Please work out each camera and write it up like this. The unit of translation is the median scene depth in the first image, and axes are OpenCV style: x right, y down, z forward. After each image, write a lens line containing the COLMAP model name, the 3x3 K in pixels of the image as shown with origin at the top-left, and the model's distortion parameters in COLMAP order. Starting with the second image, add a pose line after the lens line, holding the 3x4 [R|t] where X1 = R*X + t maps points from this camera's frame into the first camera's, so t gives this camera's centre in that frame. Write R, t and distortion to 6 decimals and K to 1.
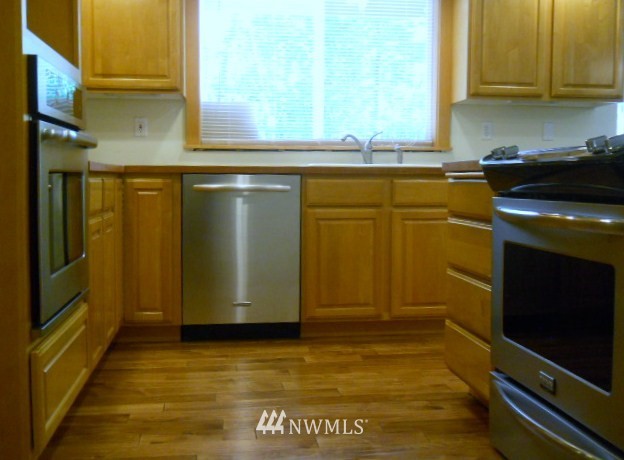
lens RADIAL K [[698.3, 0, 312.0], [0, 698.3, 230.0], [0, 0, 1]] dist [0.020055, 0.033183]
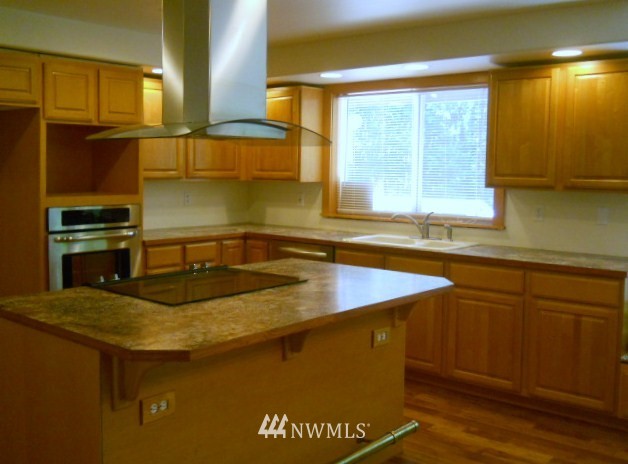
lens RADIAL K [[702.8, 0, 314.0], [0, 702.8, 232.0], [0, 0, 1]] dist [0.020055, 0.033183]
pose [[0.674482, 0.074989, -0.734473, 0.858507], [-0.067990, 0.996910, 0.039346, -0.140068], [0.735154, 0.023399, 0.677496, 0.026902]]
